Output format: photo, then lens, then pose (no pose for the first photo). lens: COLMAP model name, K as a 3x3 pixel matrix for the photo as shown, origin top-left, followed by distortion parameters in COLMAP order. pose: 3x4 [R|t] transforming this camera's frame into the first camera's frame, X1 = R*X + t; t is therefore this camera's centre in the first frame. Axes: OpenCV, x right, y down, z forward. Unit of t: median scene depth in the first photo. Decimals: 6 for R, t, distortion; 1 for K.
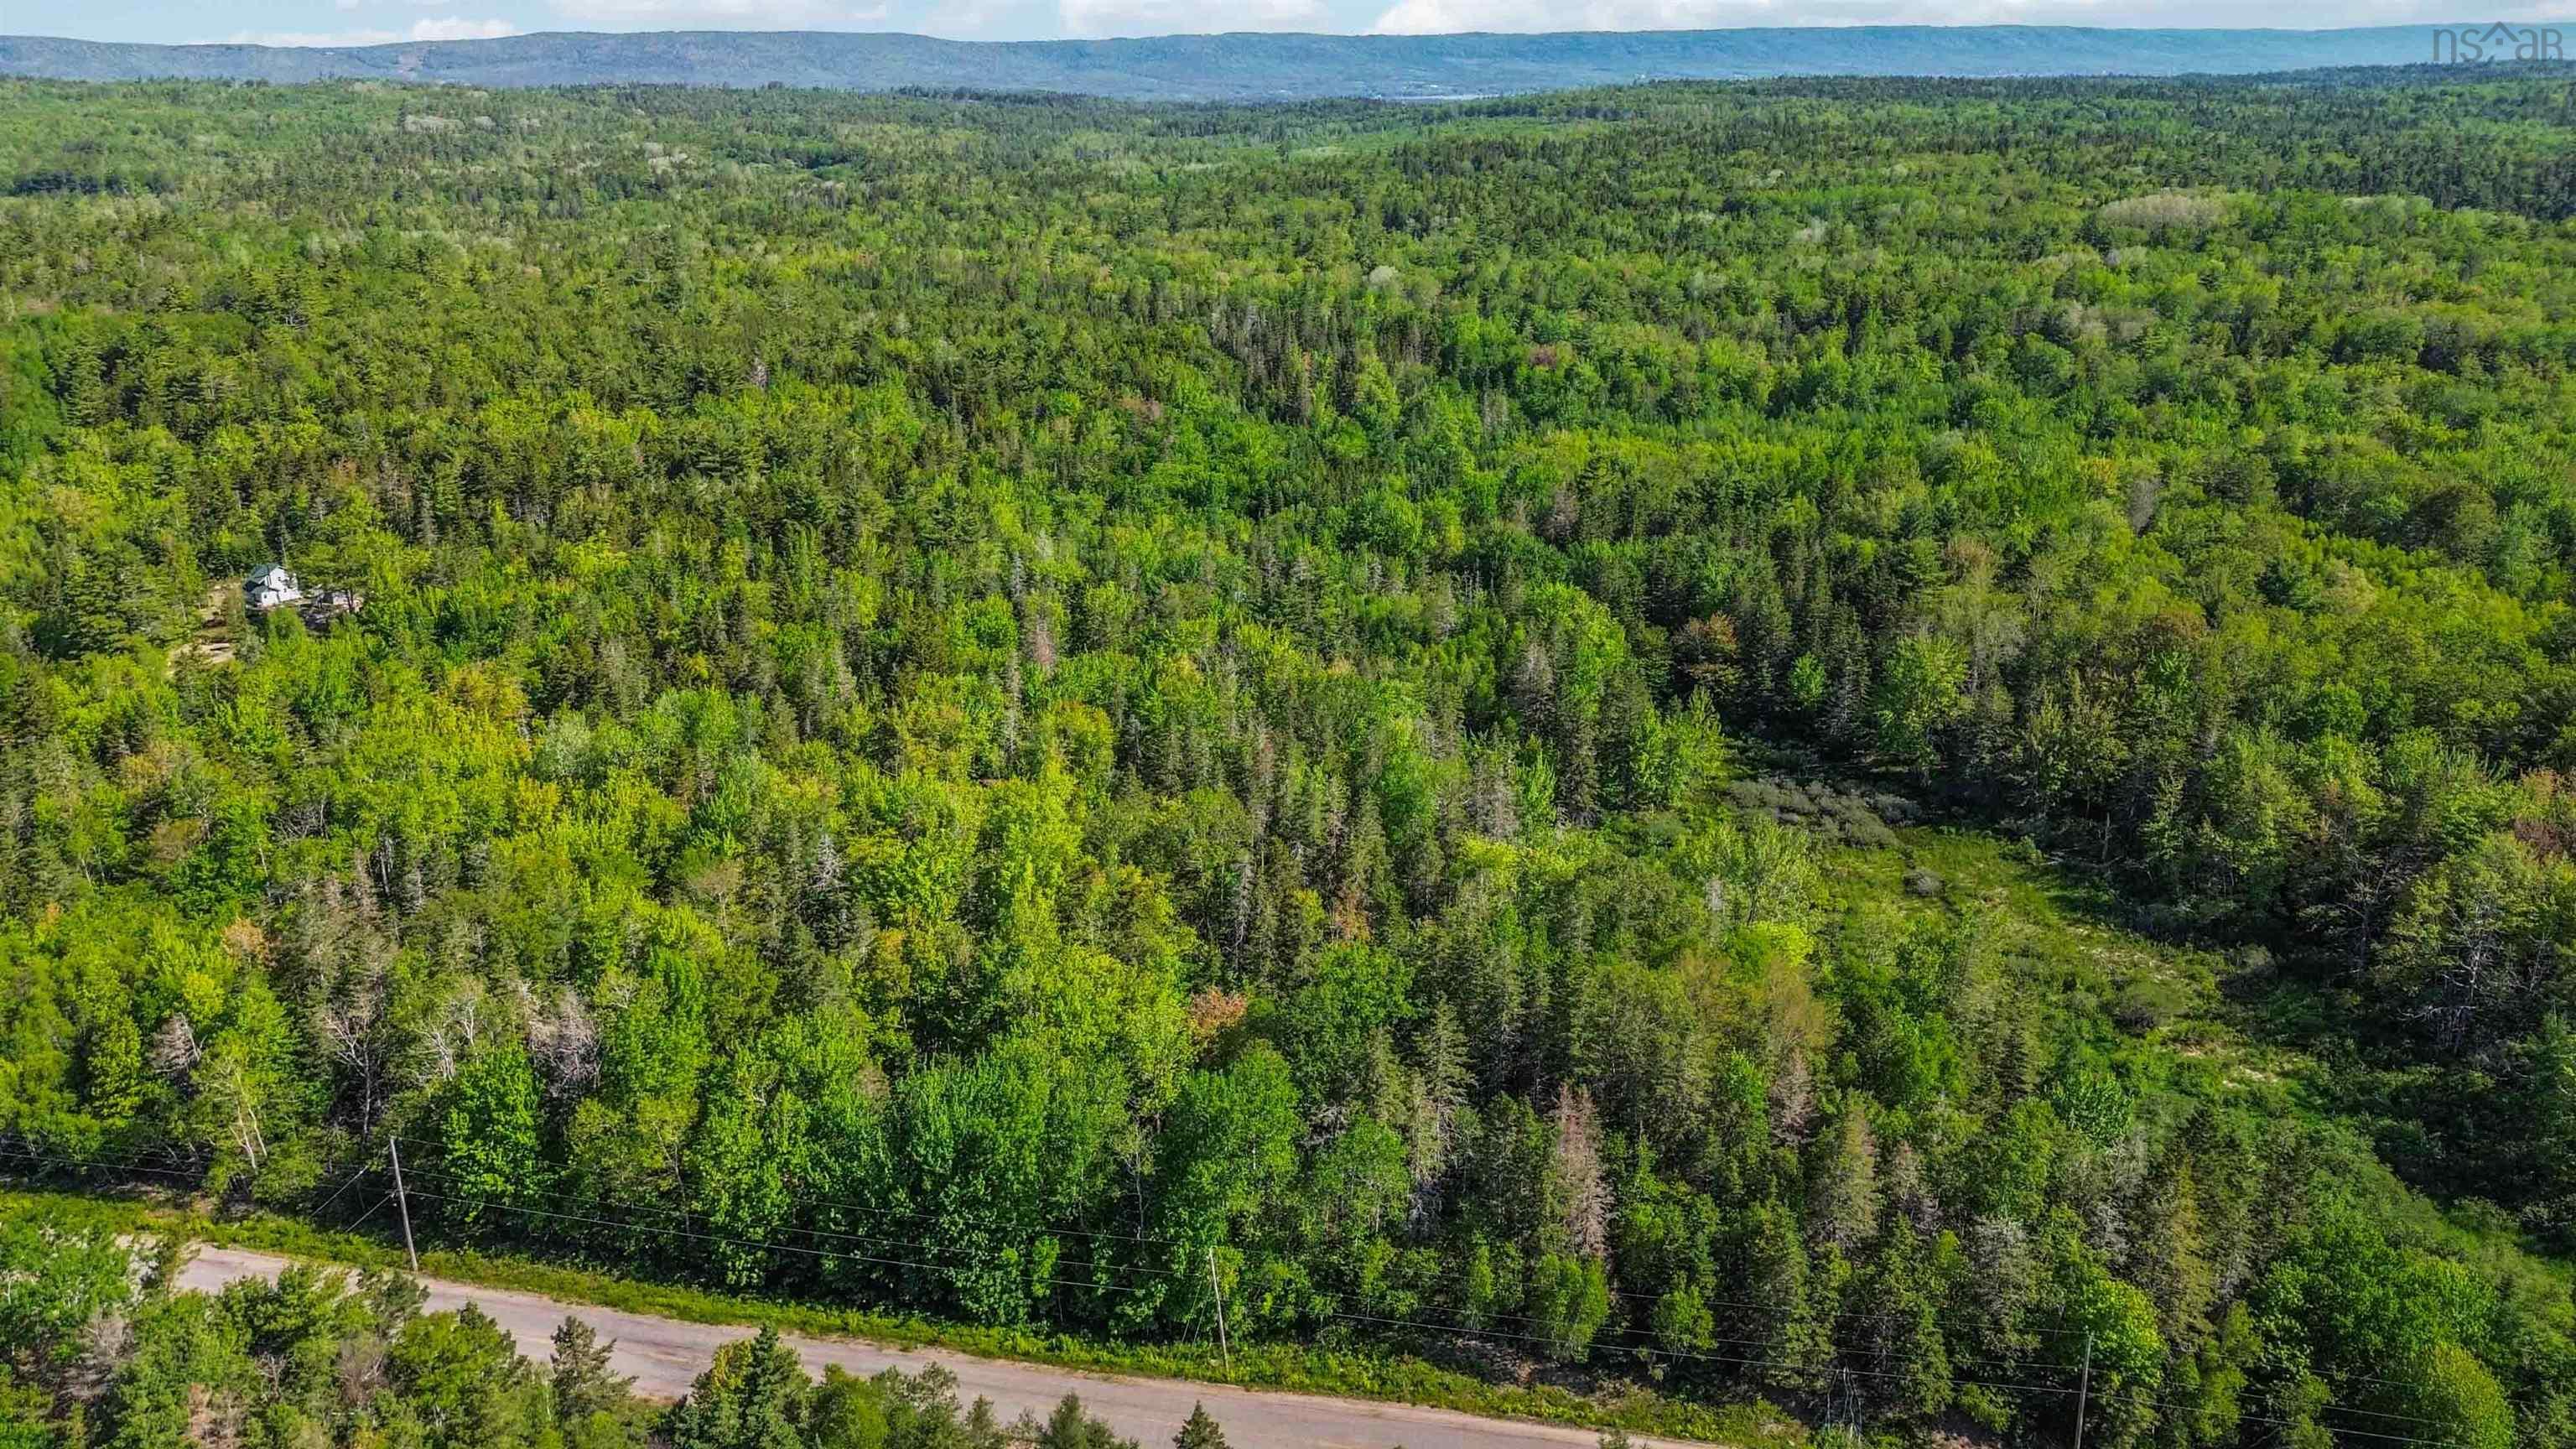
lens RADIAL K [[1816.1, 0, 1294.4], [0, 1816.1, 720.1], [0, 0, 1]] dist [0.065849, -0.061629]
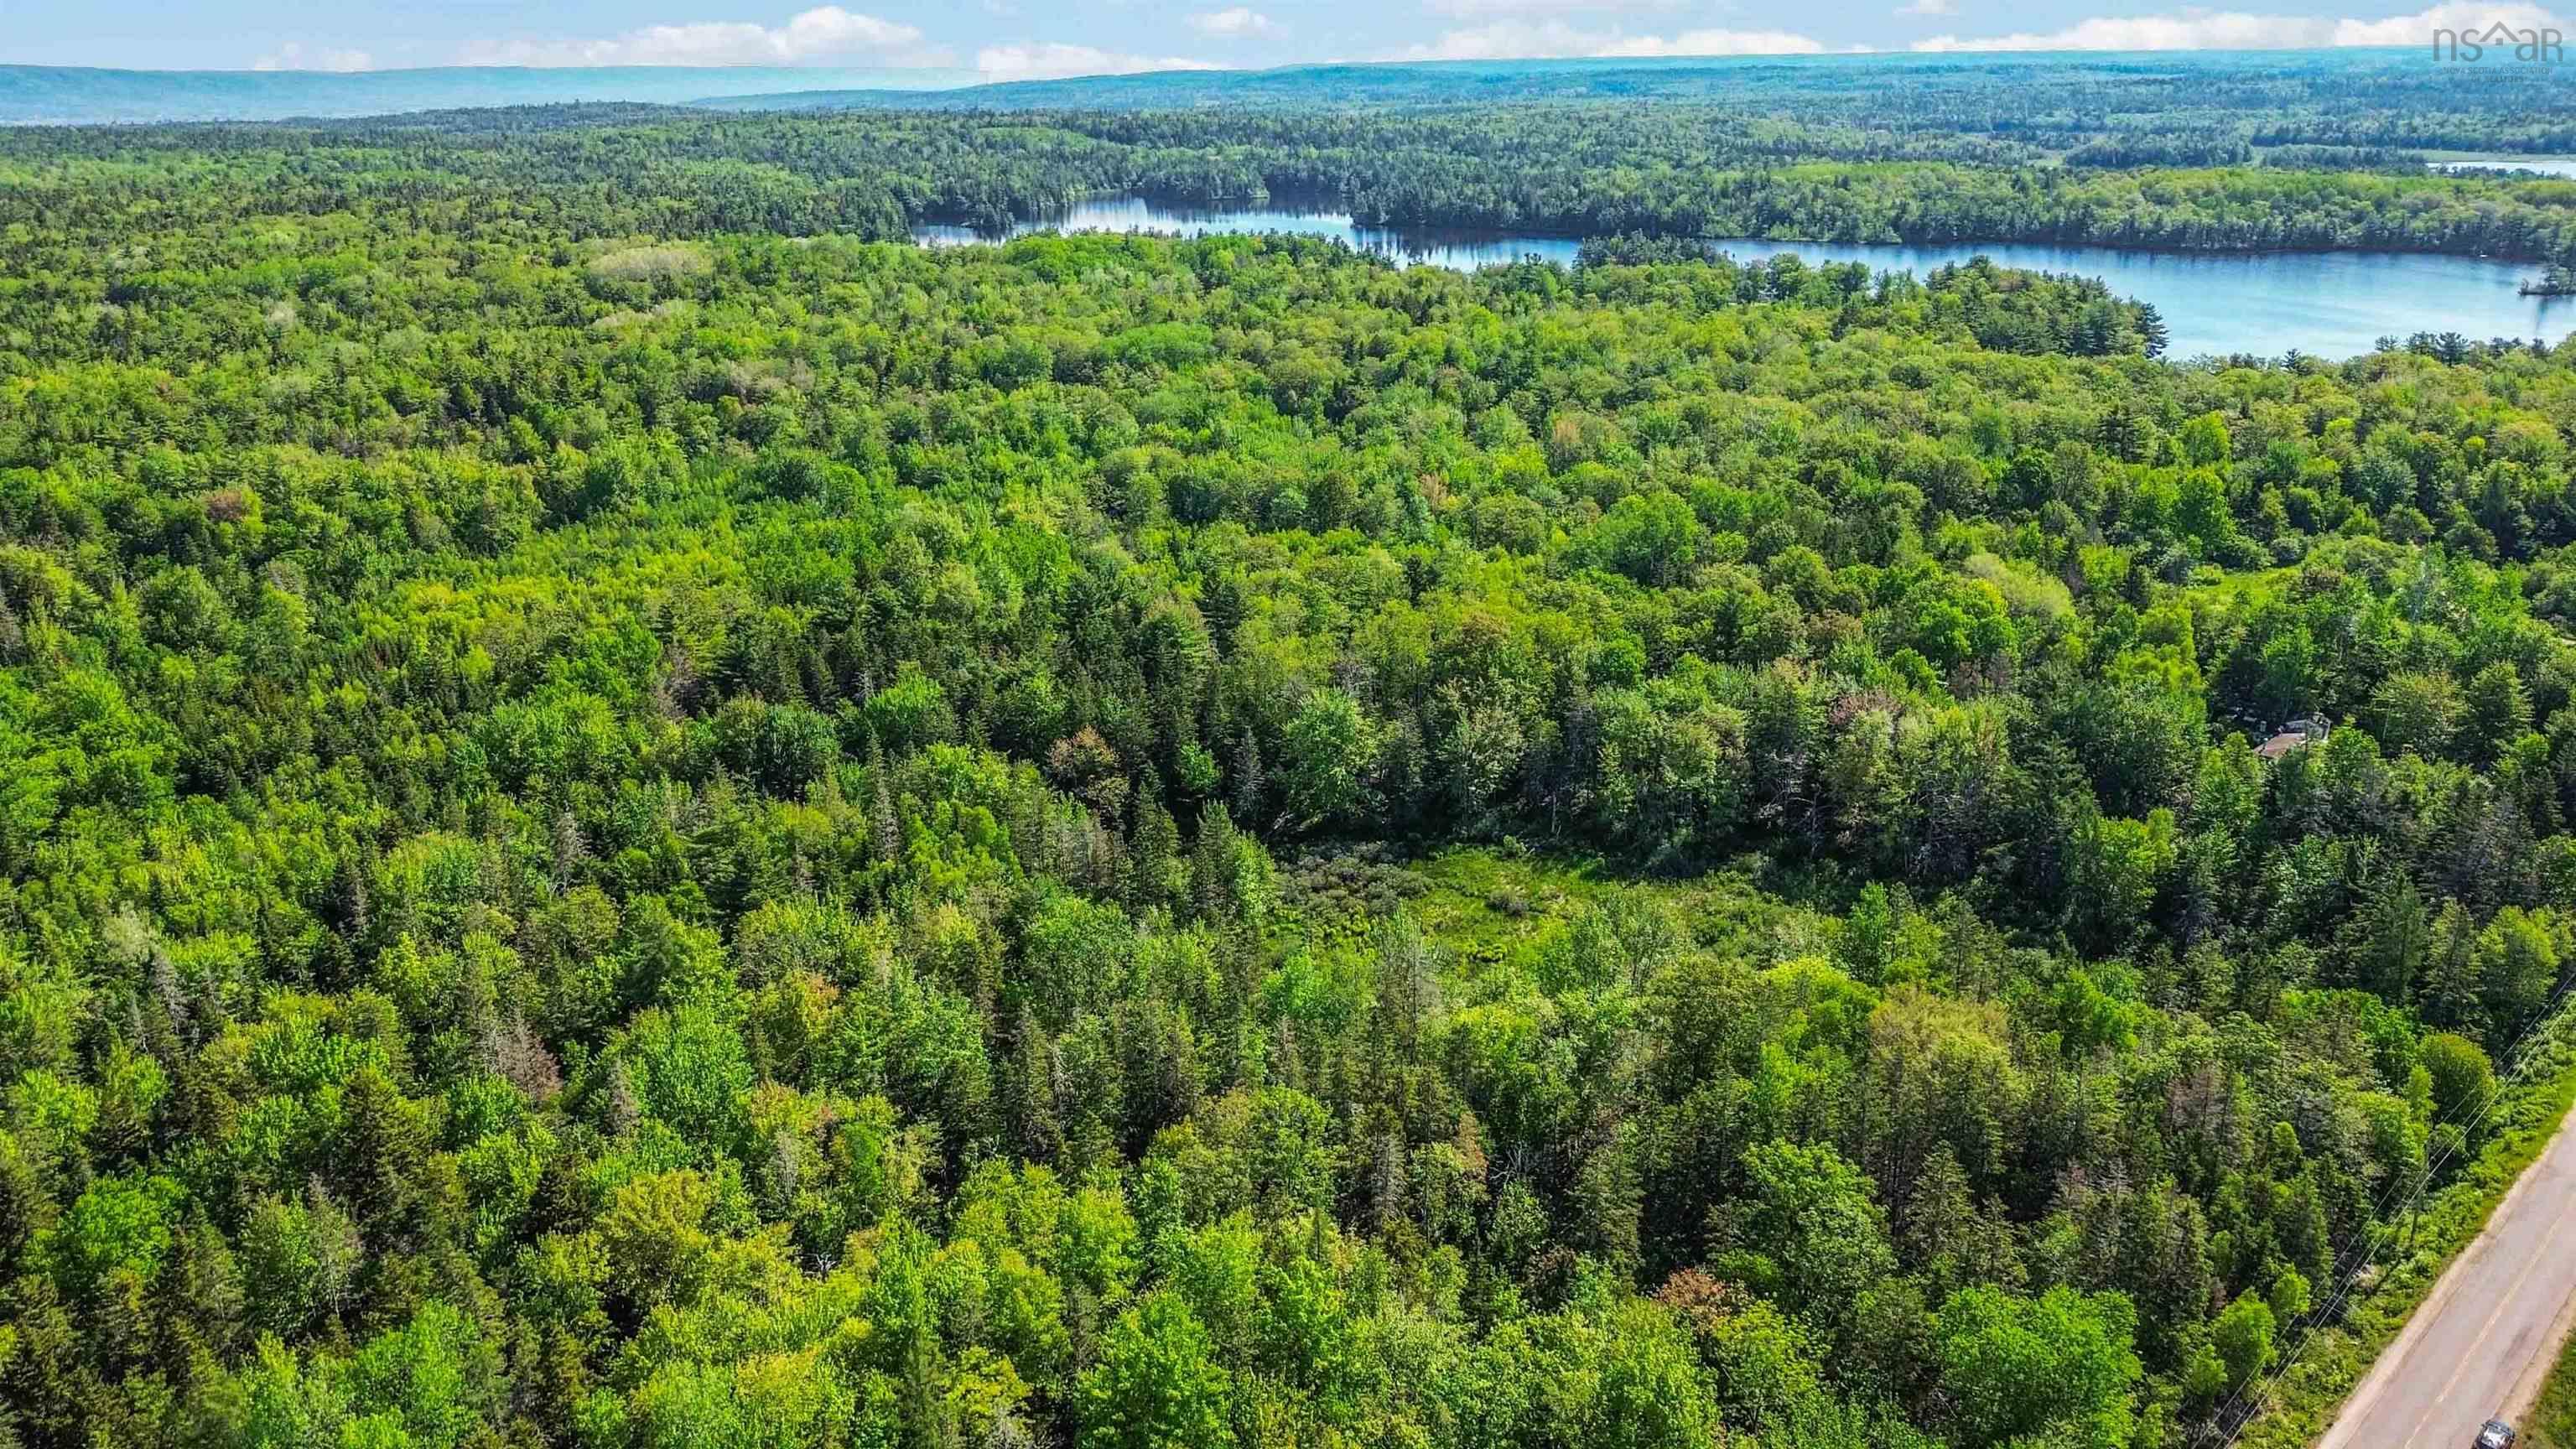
lens RADIAL K [[1816.1, 0, 1287.6], [0, 1816.1, 723.5], [0, 0, 1]] dist [0.065849, -0.061629]
pose [[0.599555, -0.269168, 0.753712, -0.500488], [0.283480, 0.952115, 0.114523, -0.167506], [-0.748447, 0.144999, 0.647150, 0.380258]]
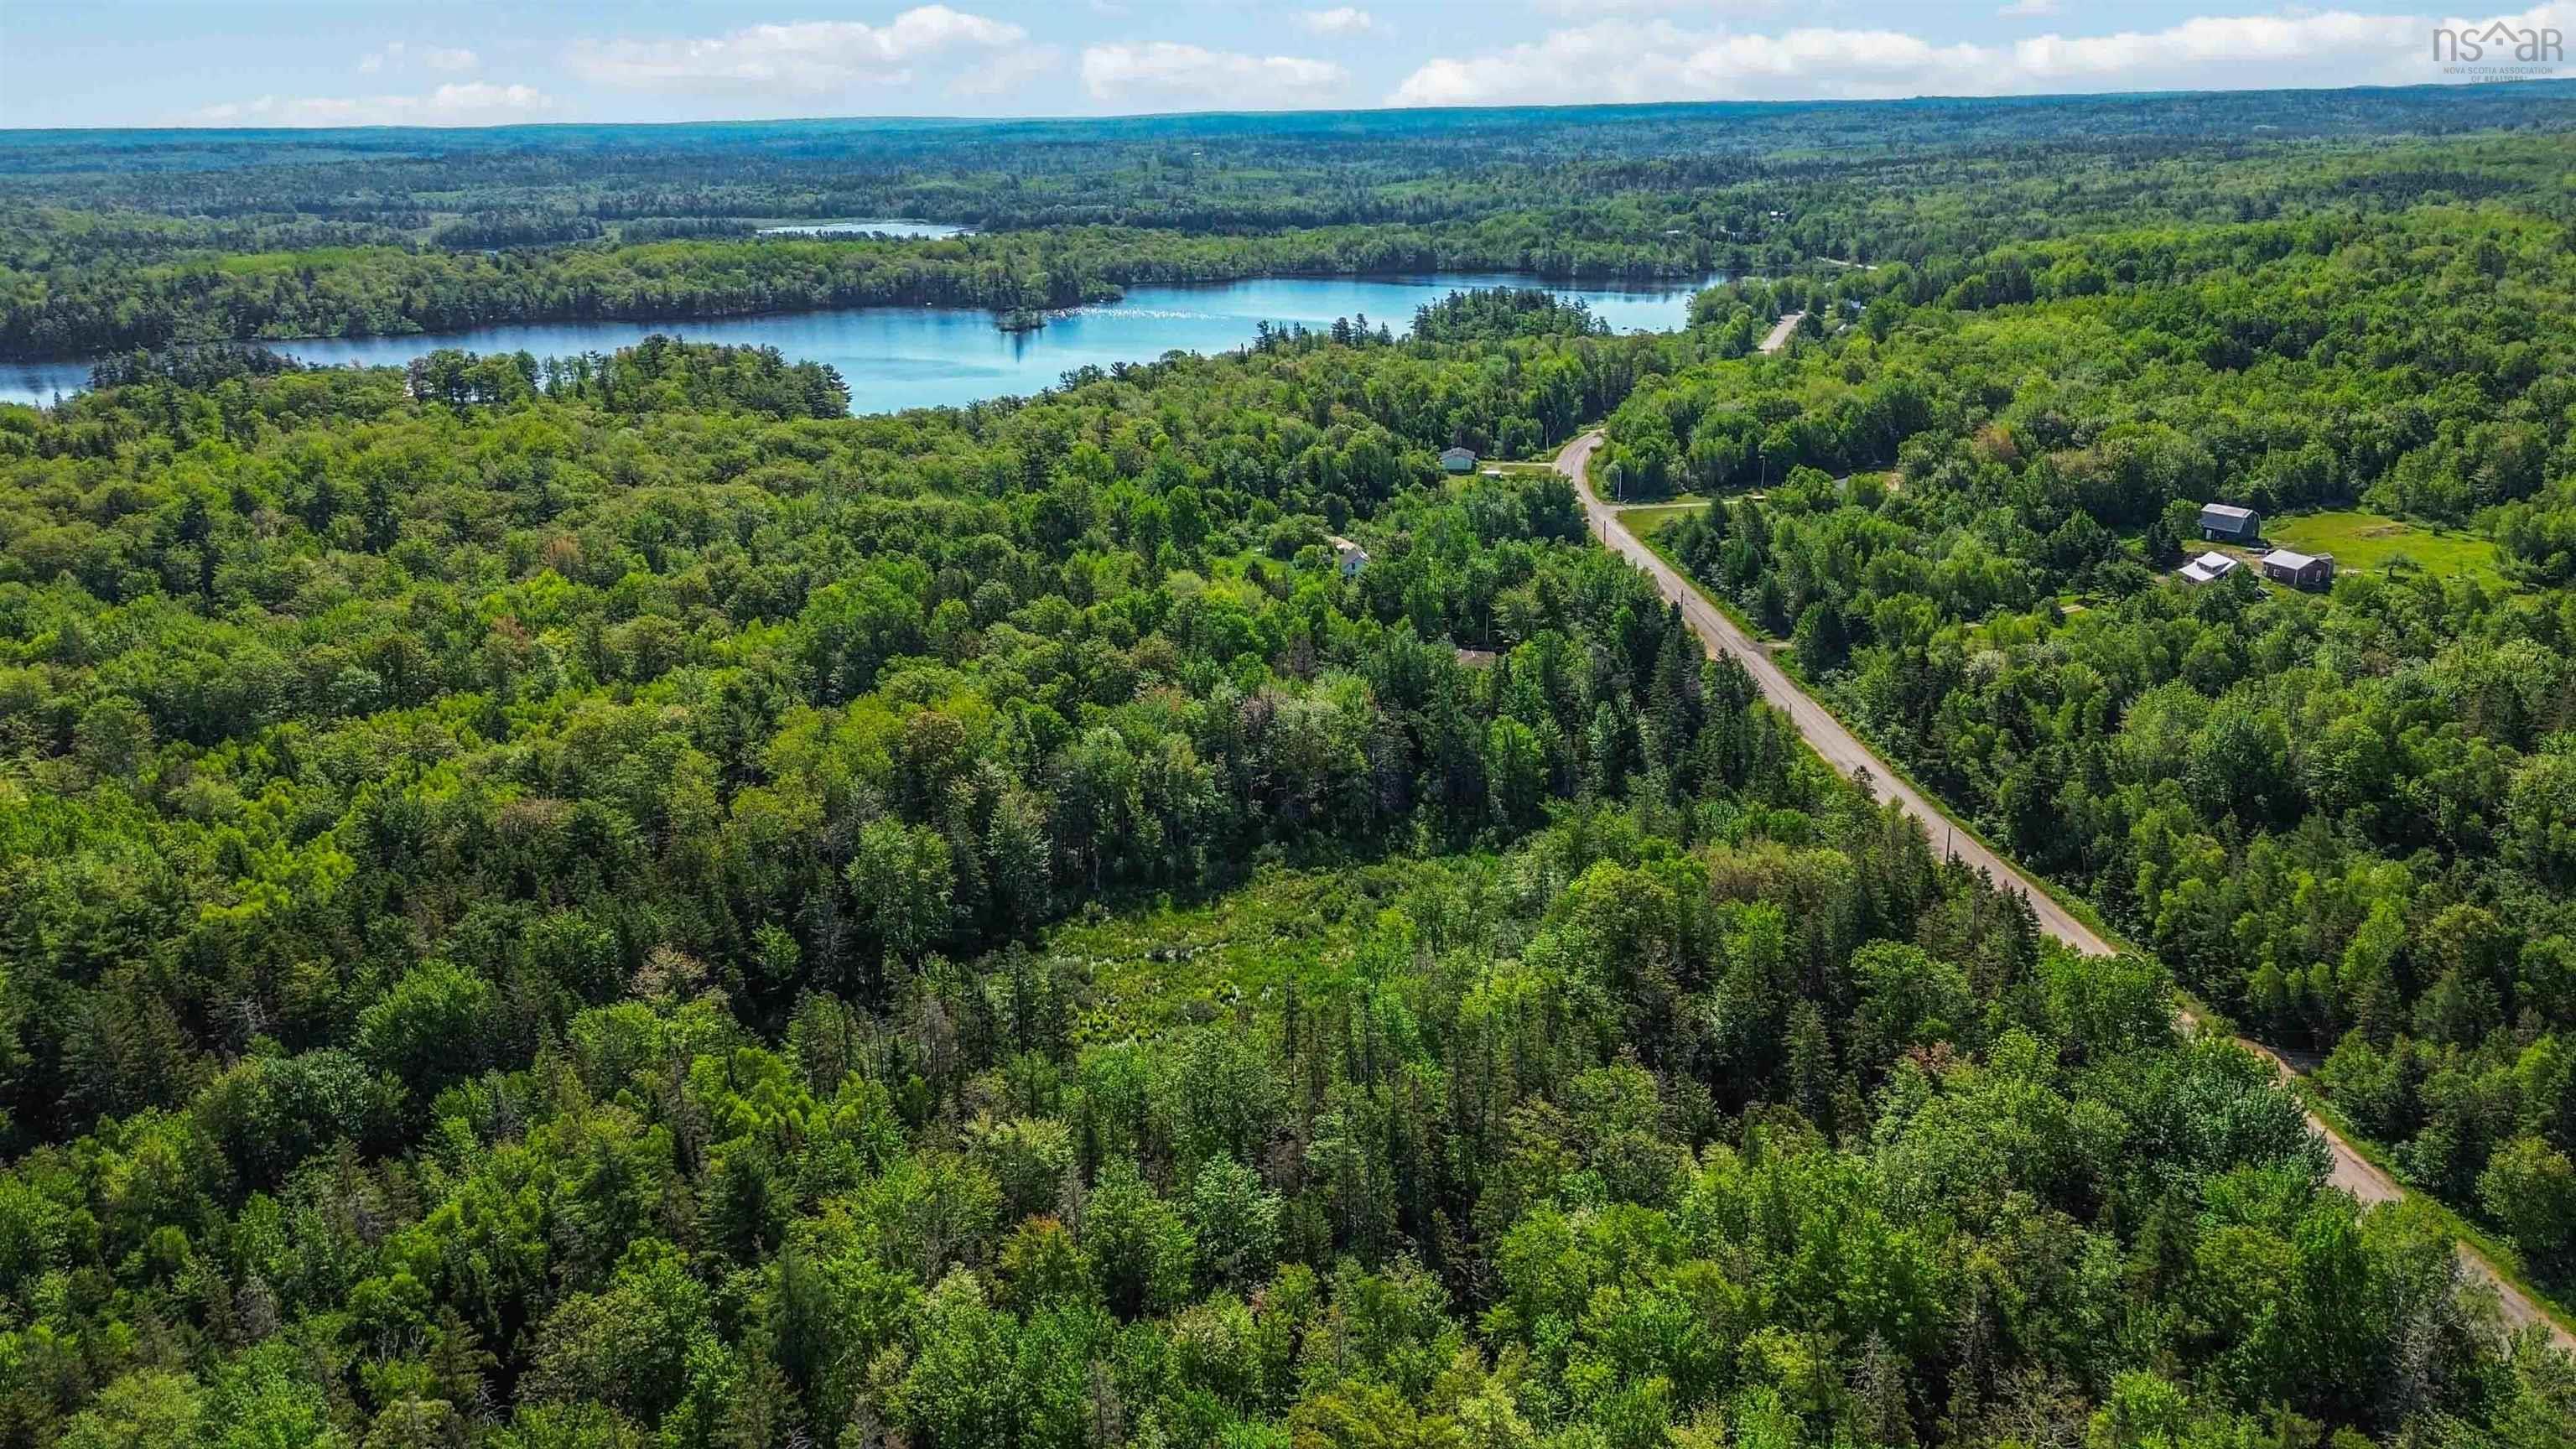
lens RADIAL K [[1816.1, 0, 1300.4], [0, 1816.1, 729.5], [0, 0, 1]] dist [0.065849, -0.061629]
pose [[-0.231627, -0.298675, 0.925820, -0.661355], [0.358489, 0.858518, 0.366652, -0.404895], [-0.904342, 0.416822, -0.091785, 0.950373]]
